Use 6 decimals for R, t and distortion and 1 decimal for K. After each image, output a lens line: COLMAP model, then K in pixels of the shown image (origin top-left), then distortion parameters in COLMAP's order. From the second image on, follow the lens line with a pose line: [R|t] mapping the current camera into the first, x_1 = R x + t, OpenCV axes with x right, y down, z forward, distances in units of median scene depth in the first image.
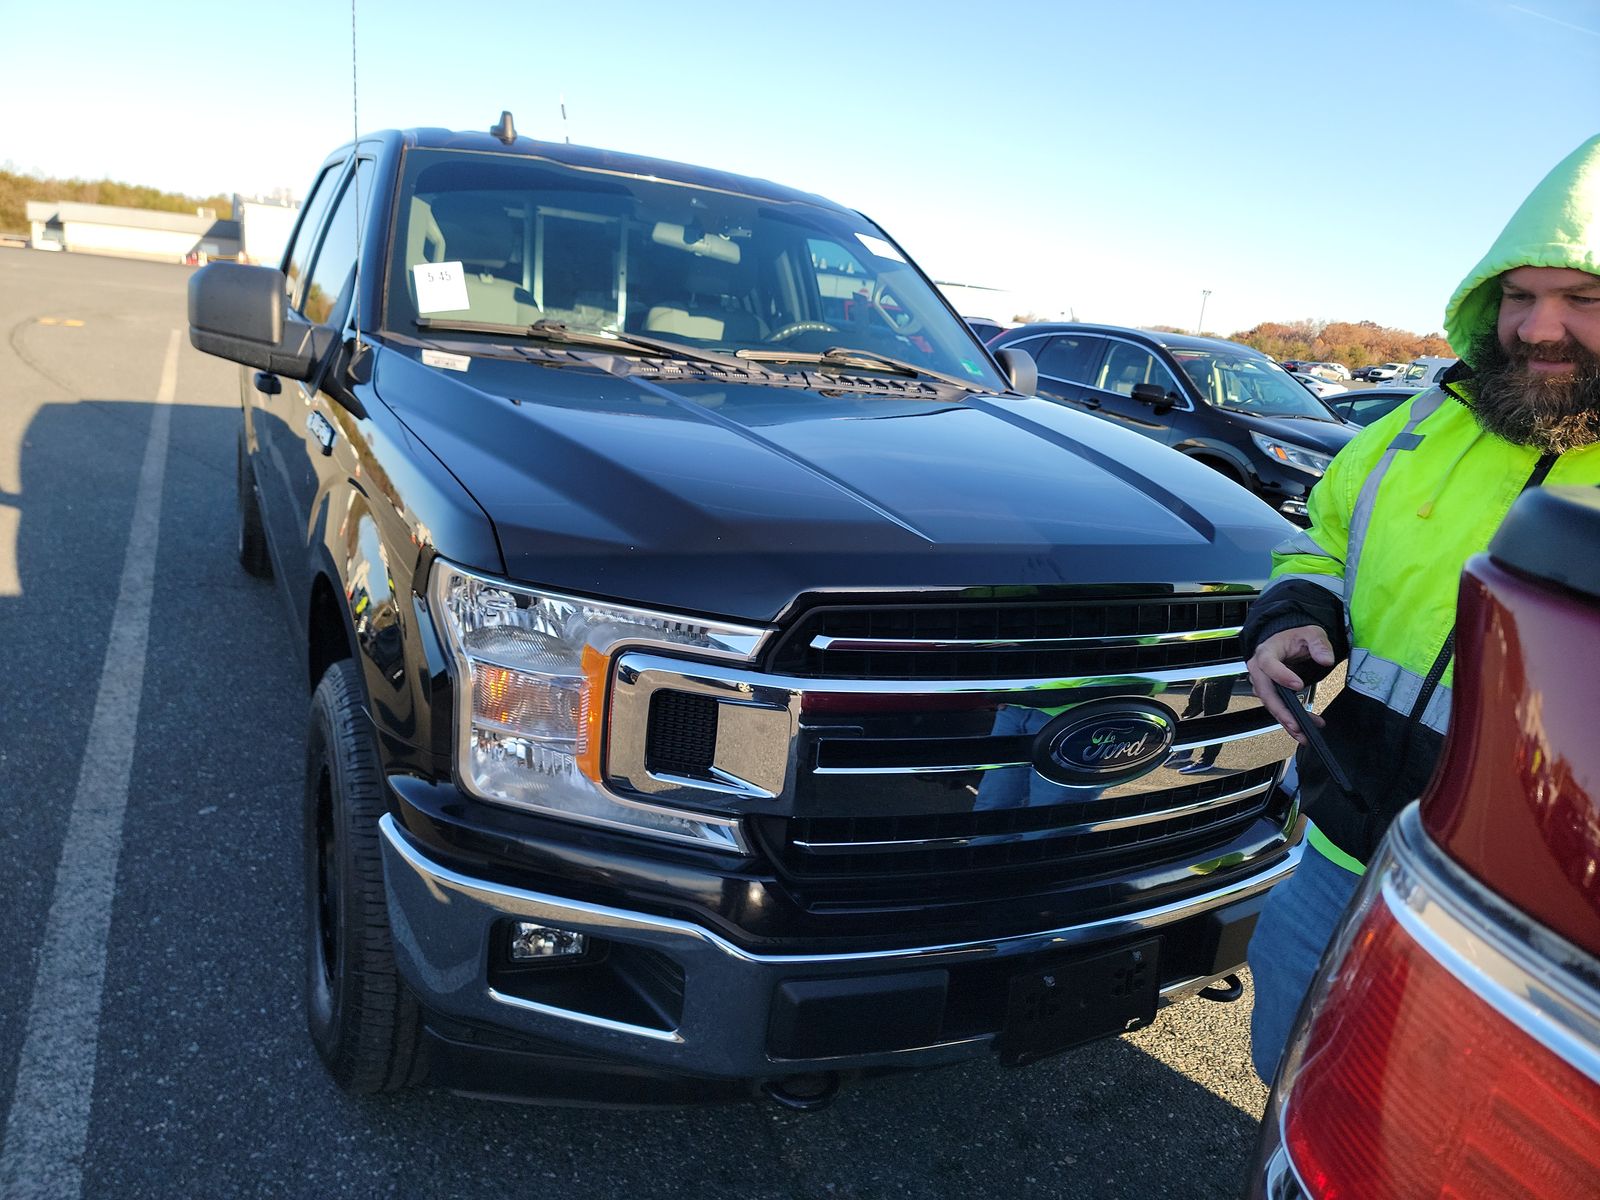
lens RADIAL K [[1131.6, 0, 800.5], [0, 1131.6, 603.8], [0, 0, 1]] dist [0.042351, -0.056370]
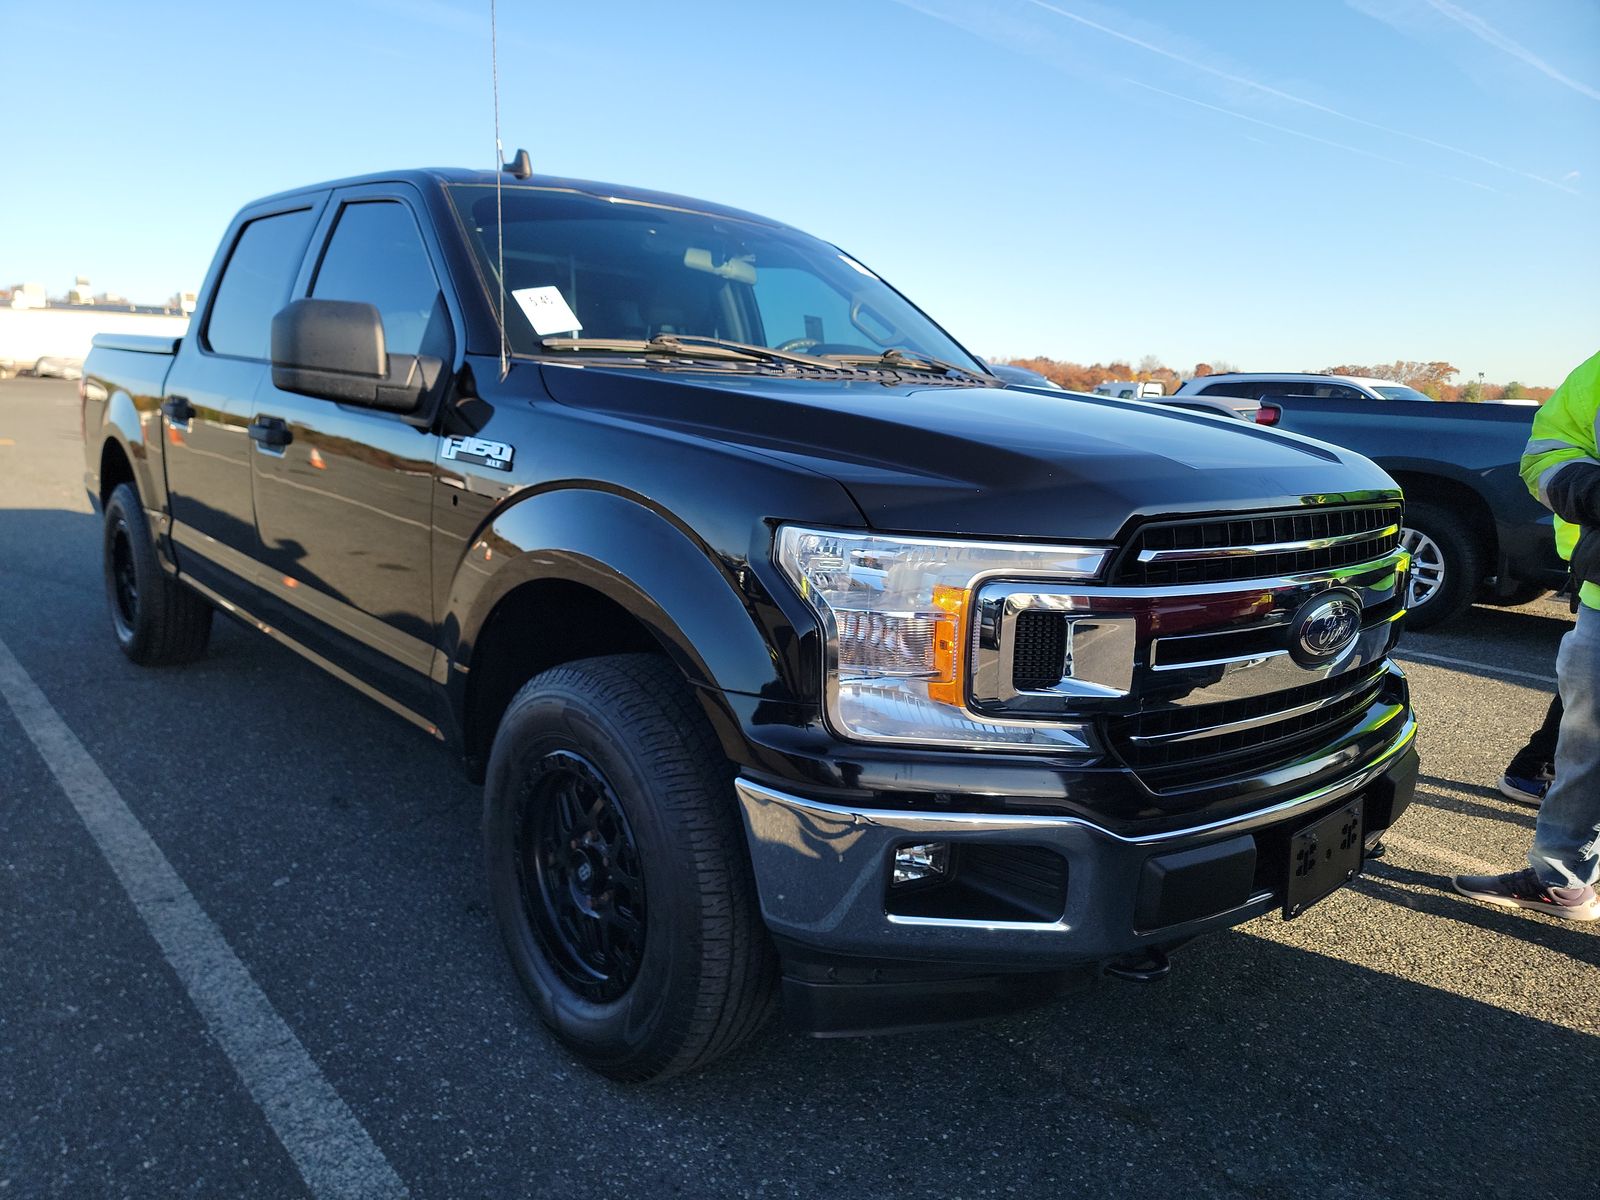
lens RADIAL K [[1122.5, 0, 812.3], [0, 1122.5, 602.3], [0, 0, 1]] dist [0.055142, -0.057516]
pose [[0.970404, -0.111854, 0.214020, -0.330707], [0.121822, 0.991972, -0.033925, 0.045991], [-0.208508, 0.058993, 0.976240, -0.026692]]
